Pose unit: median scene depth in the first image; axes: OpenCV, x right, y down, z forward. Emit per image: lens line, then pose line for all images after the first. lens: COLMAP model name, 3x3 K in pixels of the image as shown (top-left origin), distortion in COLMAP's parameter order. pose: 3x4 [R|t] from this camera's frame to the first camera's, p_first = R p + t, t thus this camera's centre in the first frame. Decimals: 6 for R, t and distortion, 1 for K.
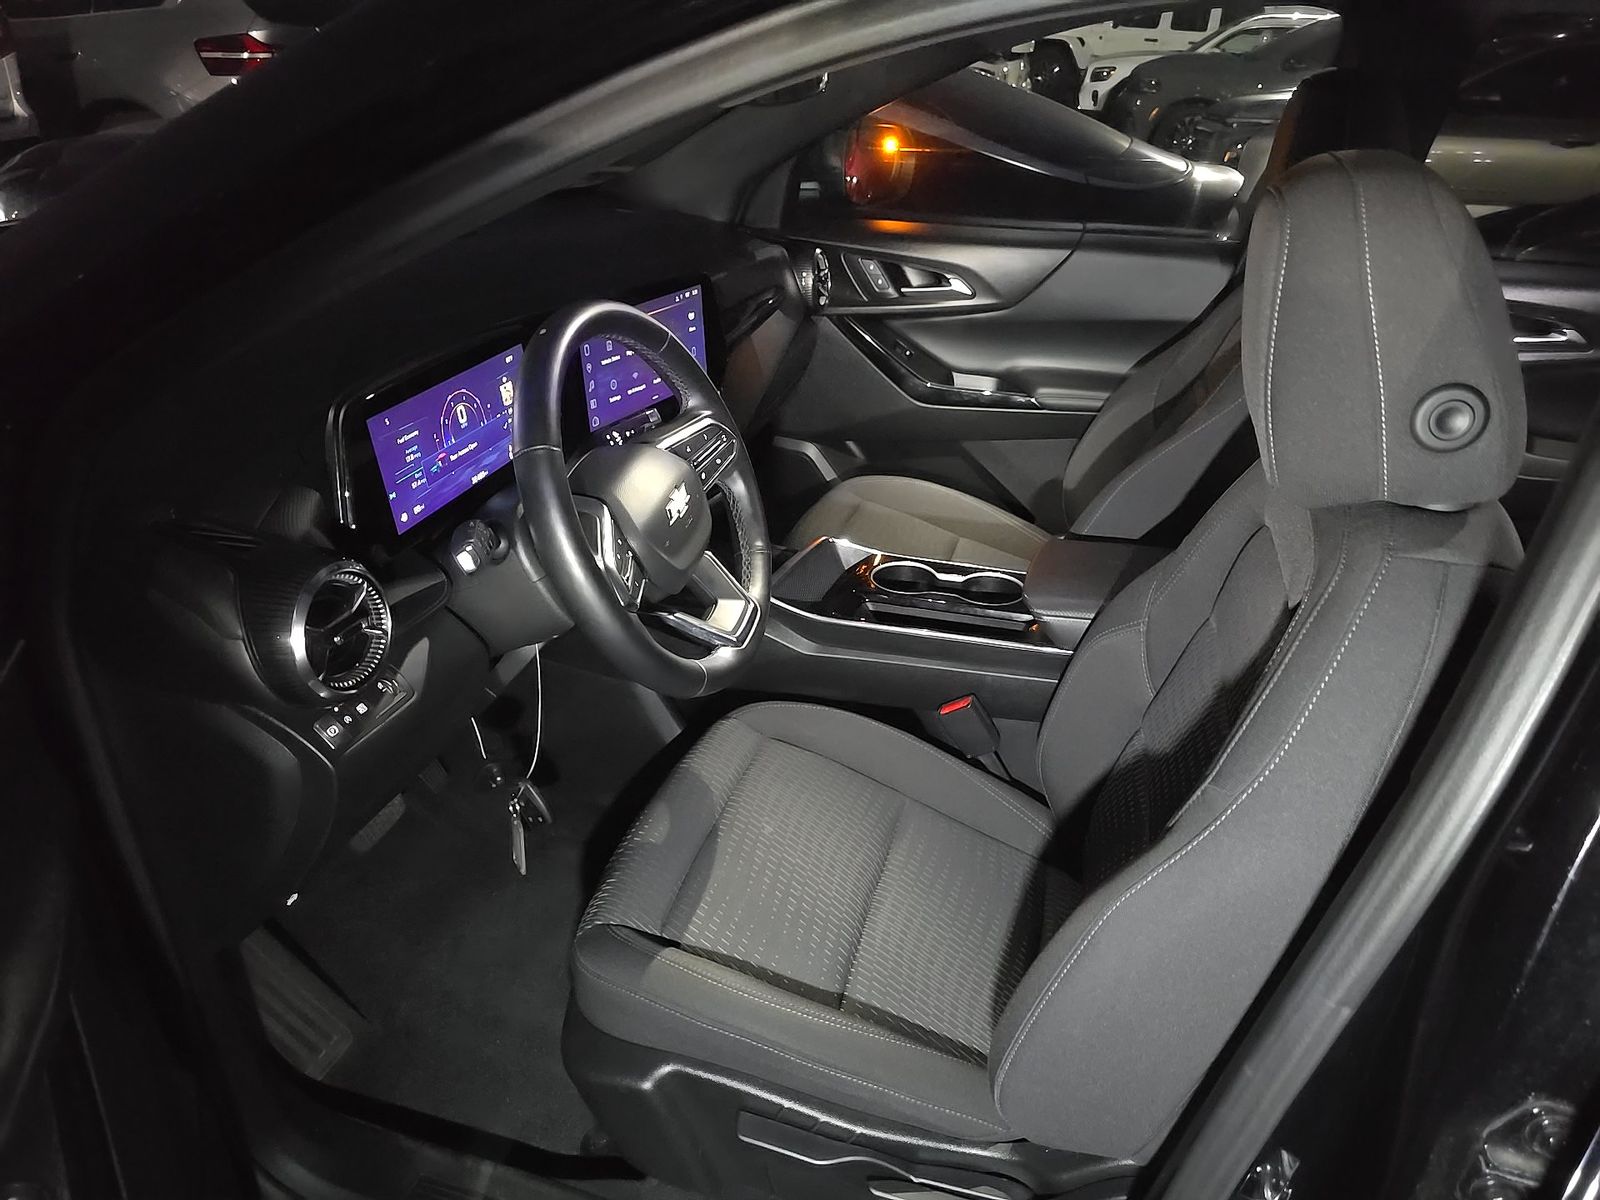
lens RADIAL K [[1061.3, 0, 800.0], [0, 1061.3, 600.0], [0, 0, 1]] dist [0.044484, -0.037261]
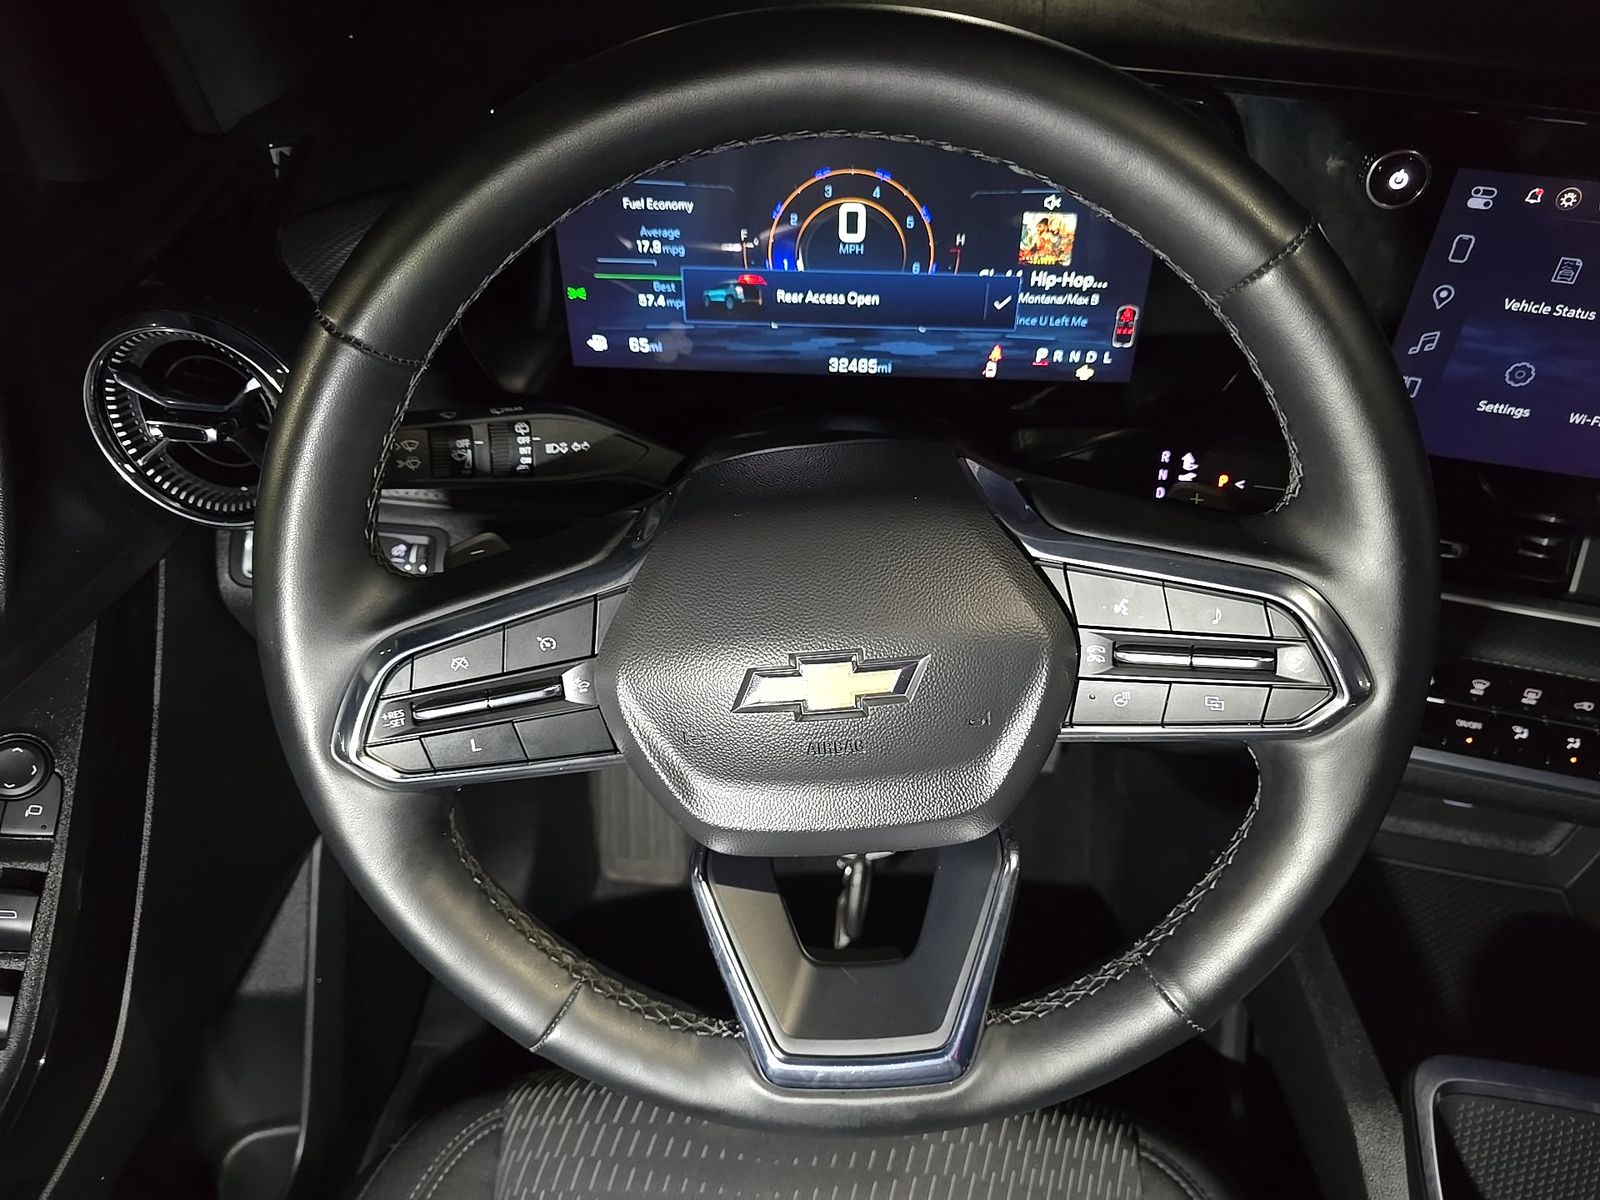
lens RADIAL K [[1141.0, 0, 800.0], [0, 1141.0, 600.0], [0, 0, 1]] dist [0.041211, -0.041540]
pose [[0.229549, 0.628581, -0.743097, 0.127685], [-0.465523, 0.741398, 0.483340, -0.268179], [0.854749, 0.234978, 0.462807, 0.768000]]
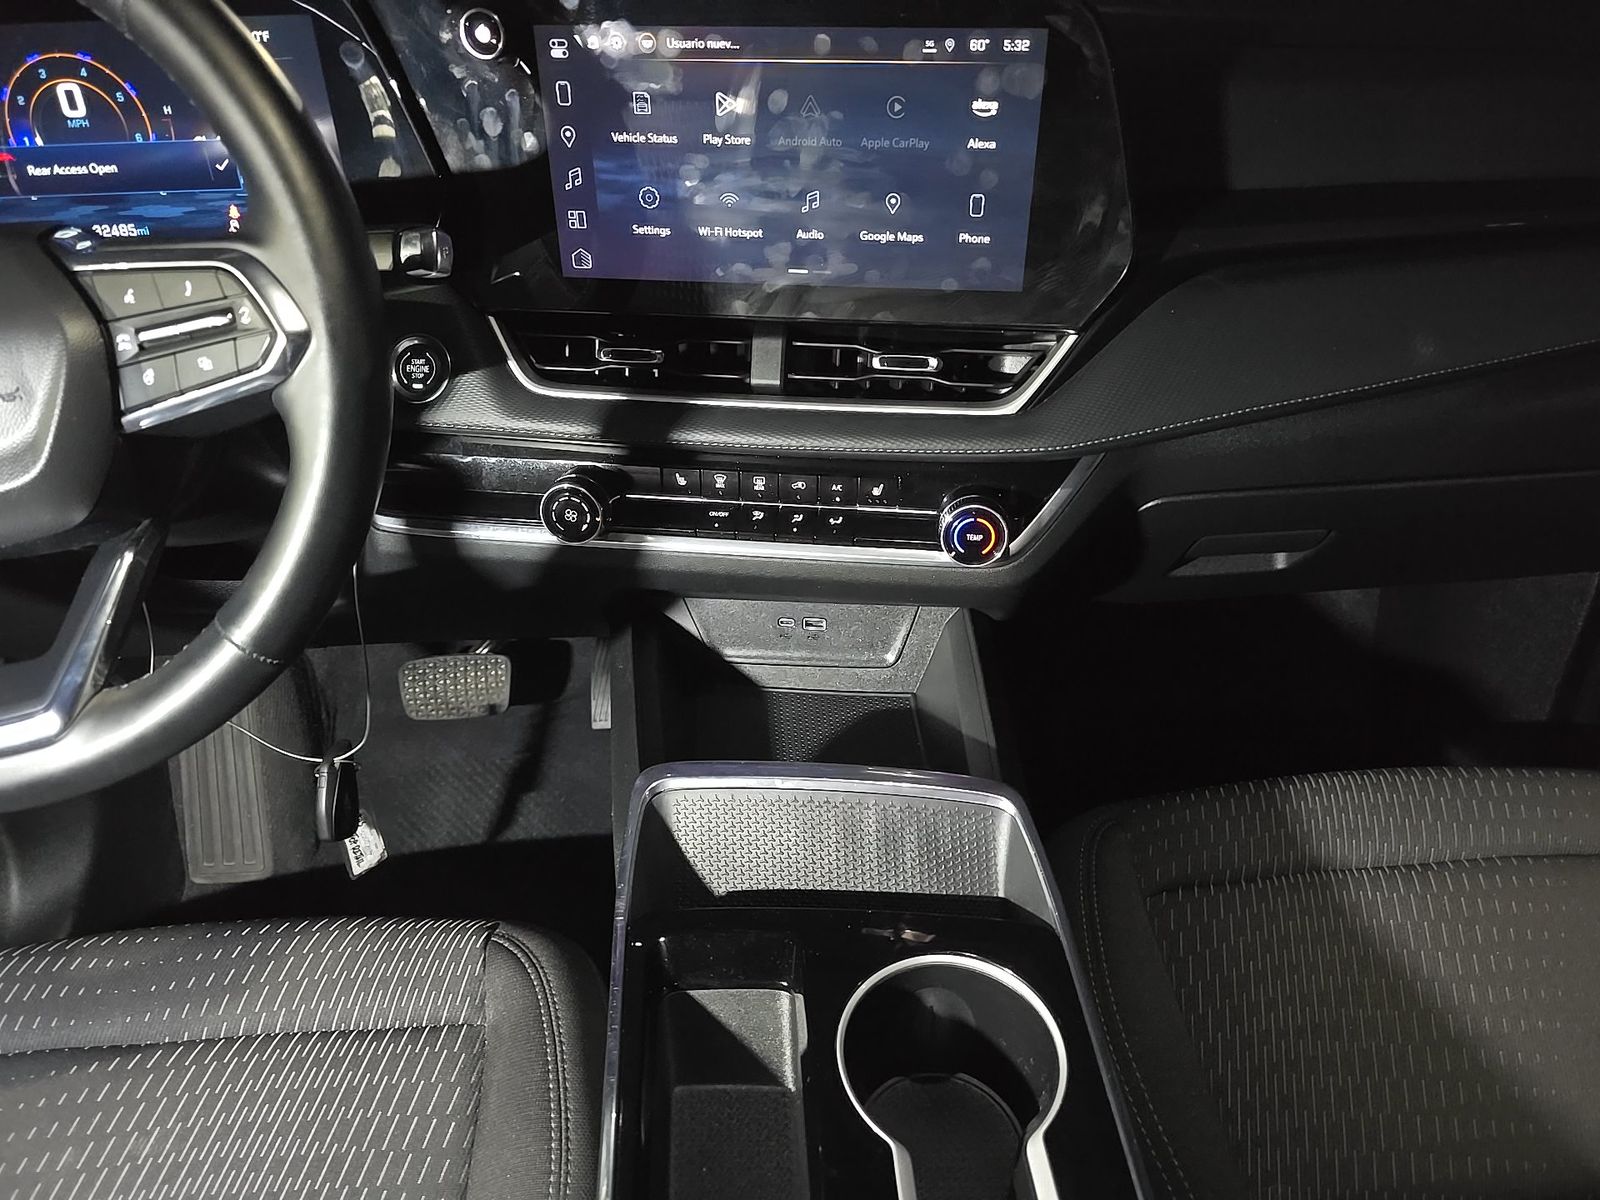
lens RADIAL K [[1141.0, 0, 800.0], [0, 1141.0, 600.0], [0, 0, 1]] dist [0.041211, -0.041540]
pose [[0.355502, 0.489578, -0.796199, 0.383559], [-0.427859, 0.842594, 0.327067, -0.297376], [0.830997, 0.224388, 0.509014, 1.027159]]
